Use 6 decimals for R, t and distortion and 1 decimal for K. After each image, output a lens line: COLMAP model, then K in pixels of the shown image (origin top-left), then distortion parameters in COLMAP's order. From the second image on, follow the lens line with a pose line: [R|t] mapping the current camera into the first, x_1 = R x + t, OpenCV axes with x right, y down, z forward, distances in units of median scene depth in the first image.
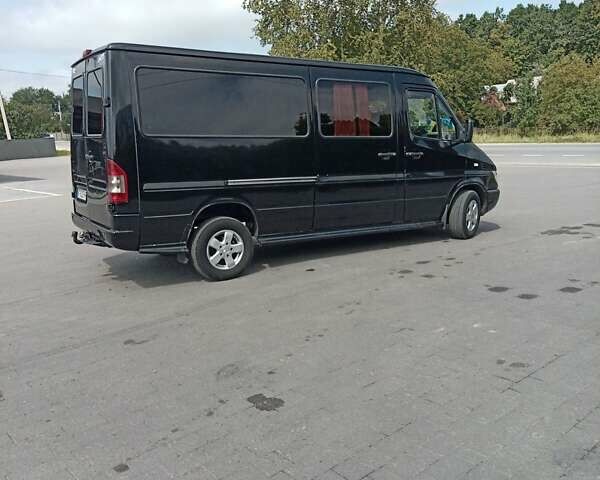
lens RADIAL K [[594.4, 0, 308.0], [0, 594.4, 238.2], [0, 0, 1]] dist [0.144752, -0.250419]
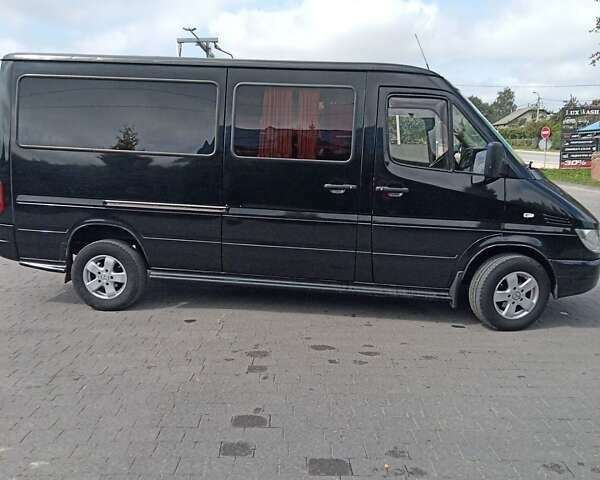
lens RADIAL K [[594.4, 0, 308.0], [0, 594.4, 238.2], [0, 0, 1]] dist [0.144752, -0.250419]
pose [[0.743928, 0.122284, -0.656976, 0.646719], [-0.149937, 0.988593, 0.014226, -0.092614], [0.651222, 0.087922, 0.753777, 0.490643]]
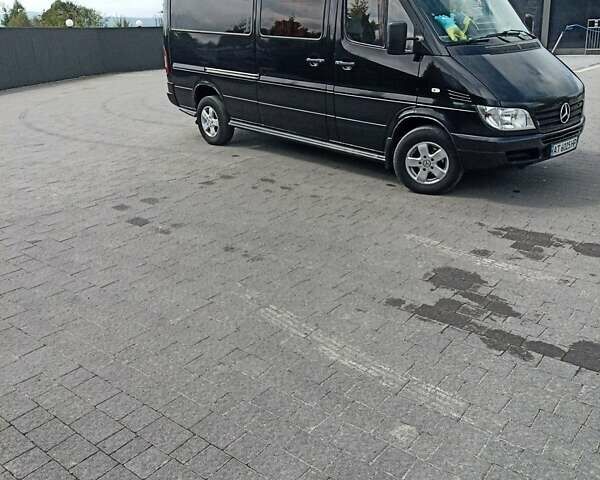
lens RADIAL K [[594.4, 0, 308.0], [0, 594.4, 238.2], [0, 0, 1]] dist [0.144752, -0.250419]
pose [[0.141600, 0.321753, -0.936175, 1.206232], [-0.211008, 0.933781, 0.289015, -0.166945], [0.967174, 0.156616, 0.200116, 0.945838]]
